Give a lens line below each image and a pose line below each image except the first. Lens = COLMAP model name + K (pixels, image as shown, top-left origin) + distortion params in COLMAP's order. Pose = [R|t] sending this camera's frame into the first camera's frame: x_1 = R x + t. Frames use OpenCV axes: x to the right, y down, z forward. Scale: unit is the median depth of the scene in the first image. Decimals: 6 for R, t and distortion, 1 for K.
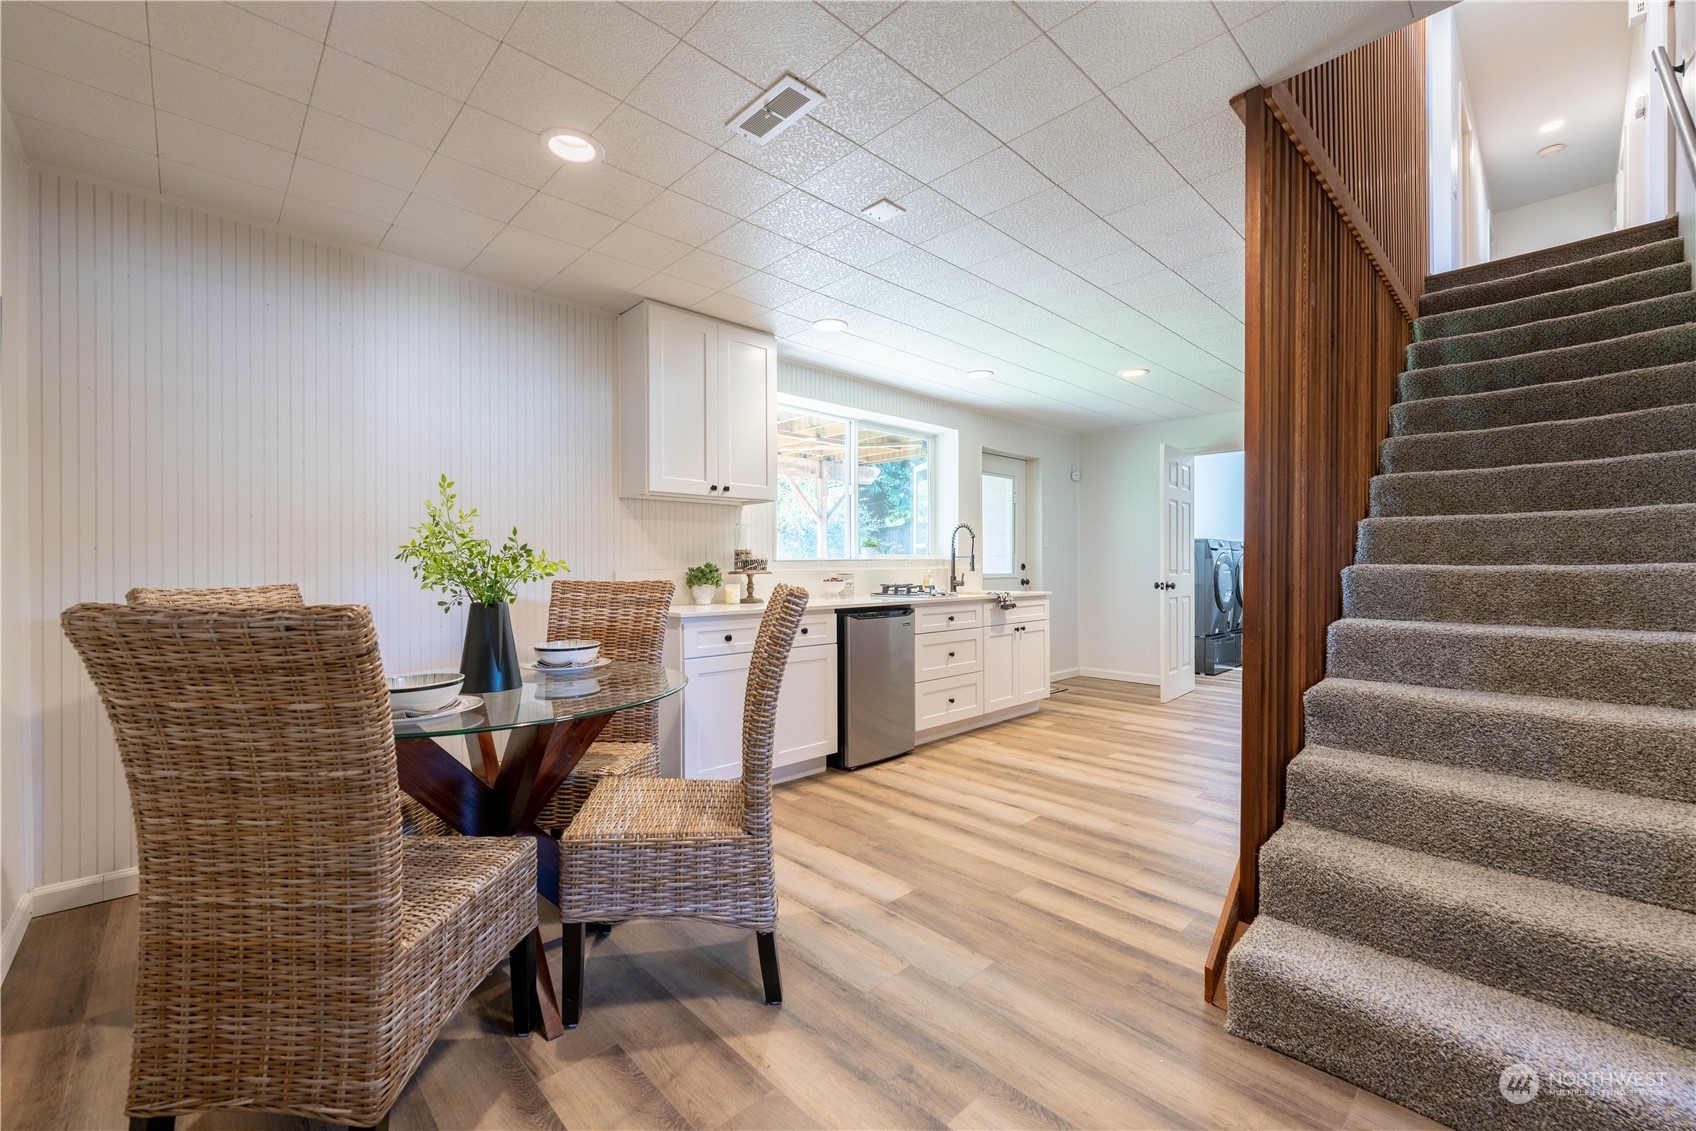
lens RADIAL K [[683.9, 0, 834.7], [0, 683.9, 565.2], [0, 0, 1]] dist [0.001117, -0.001417]
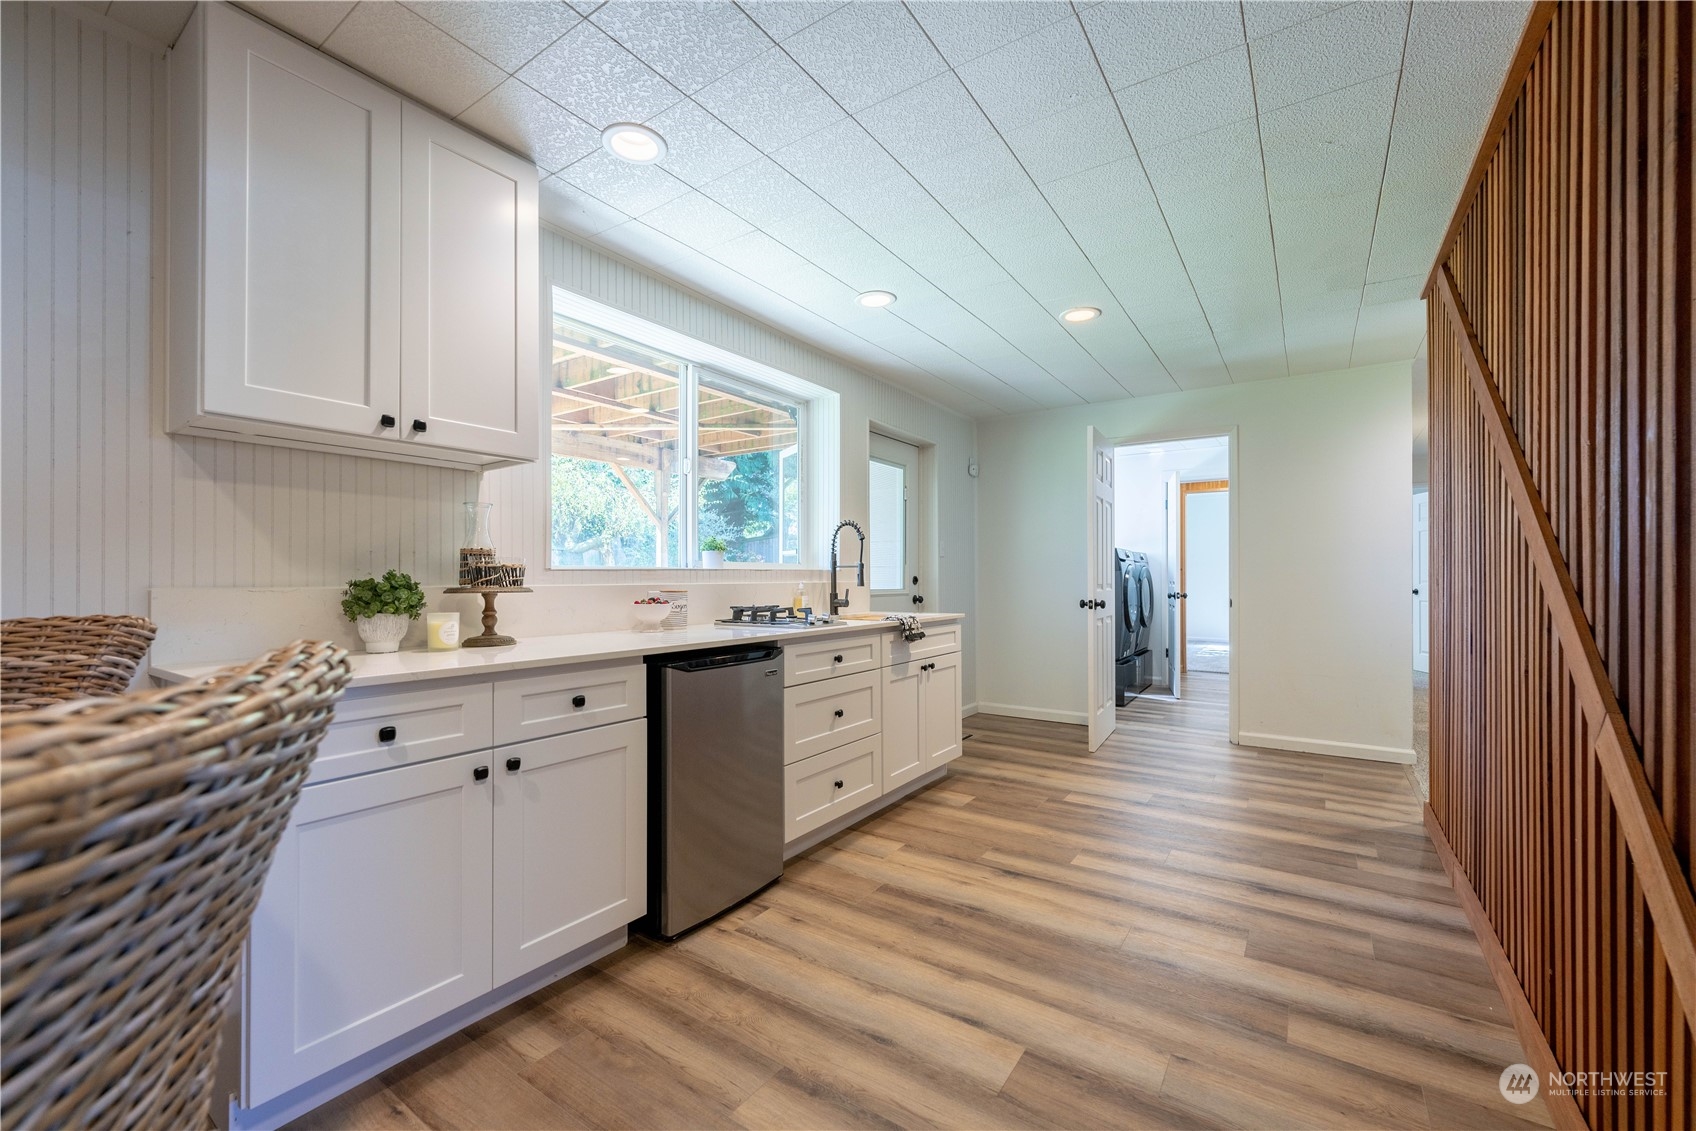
lens RADIAL K [[683.9, 0, 840.8], [0, 683.9, 573.8], [0, 0, 1]] dist [0.001117, -0.001417]
pose [[0.977131, 0.002399, 0.212625, 0.034574], [-0.000720, 0.999968, -0.007973, 0.001599], [-0.212638, 0.007637, 0.977101, 0.374210]]
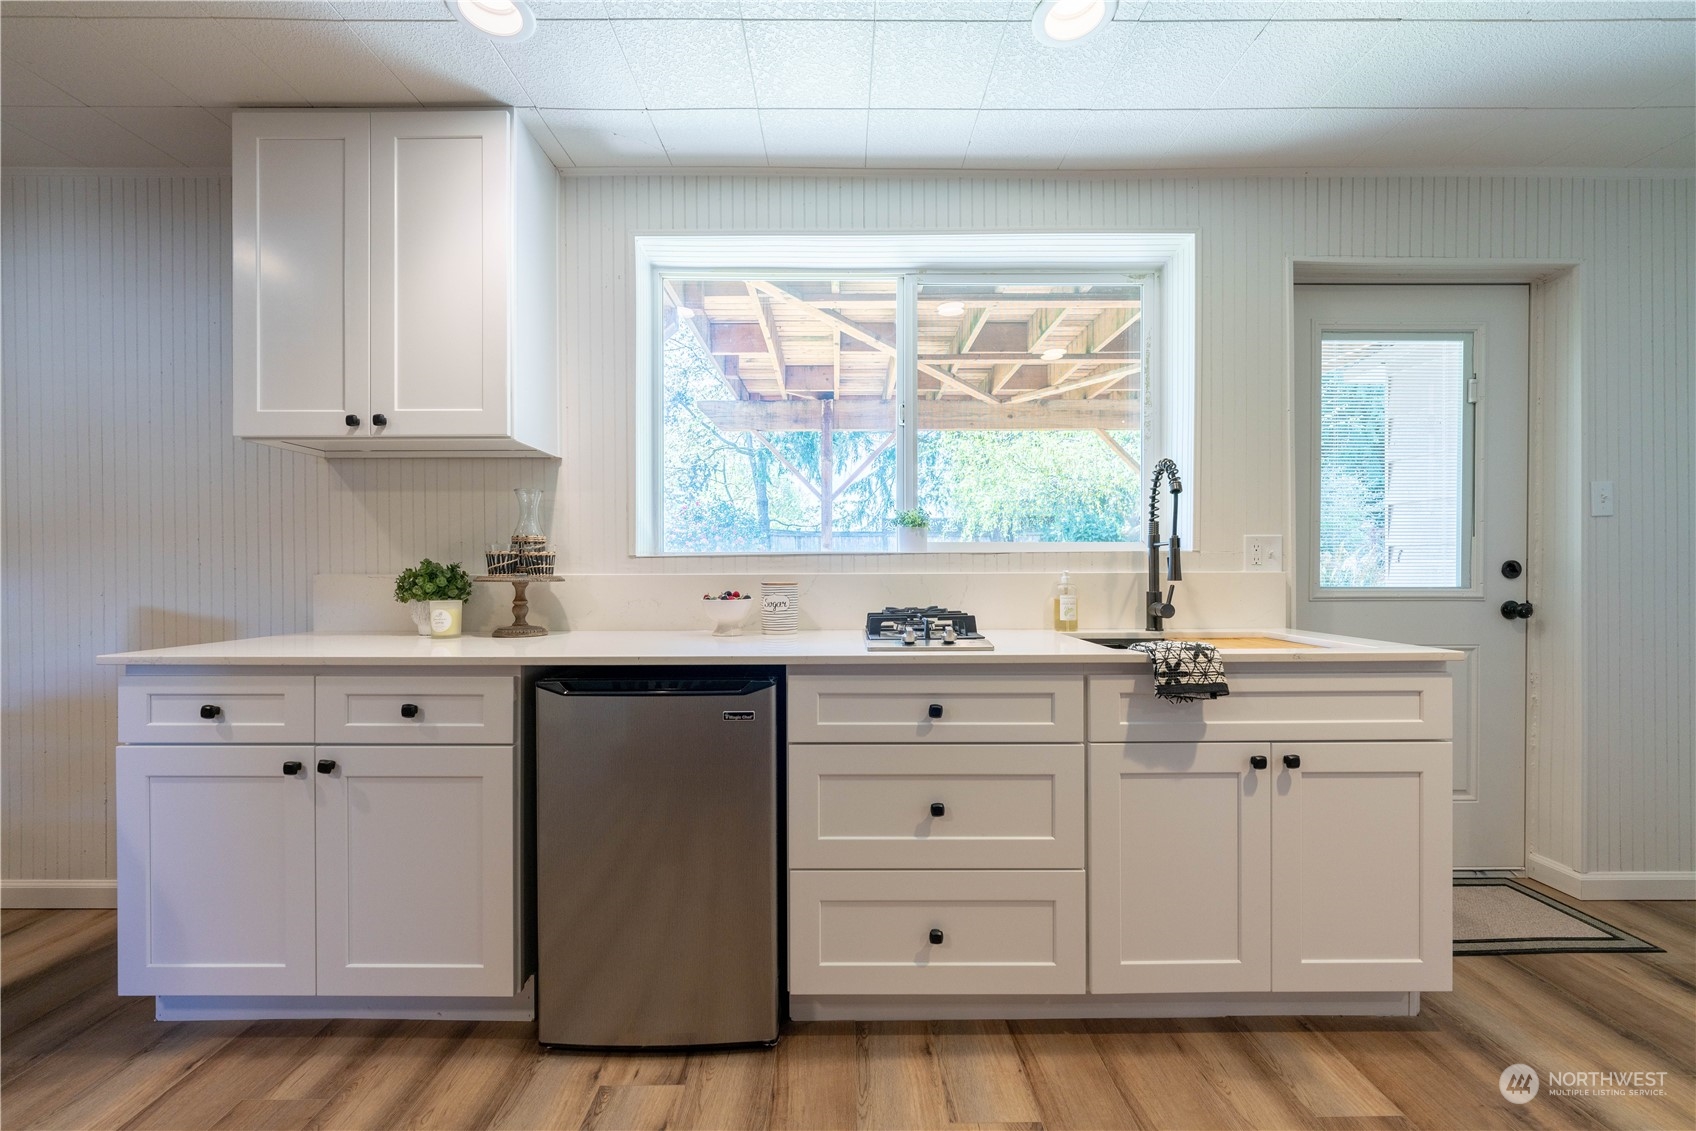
lens RADIAL K [[683.9, 0, 837.0], [0, 683.9, 571.9], [0, 0, 1]] dist [0.001117, -0.001417]
pose [[0.735181, 0.005561, -0.677848, 0.396010], [-0.000567, 0.999971, 0.007590, 0.001071], [0.677870, -0.005196, 0.735163, 0.729004]]
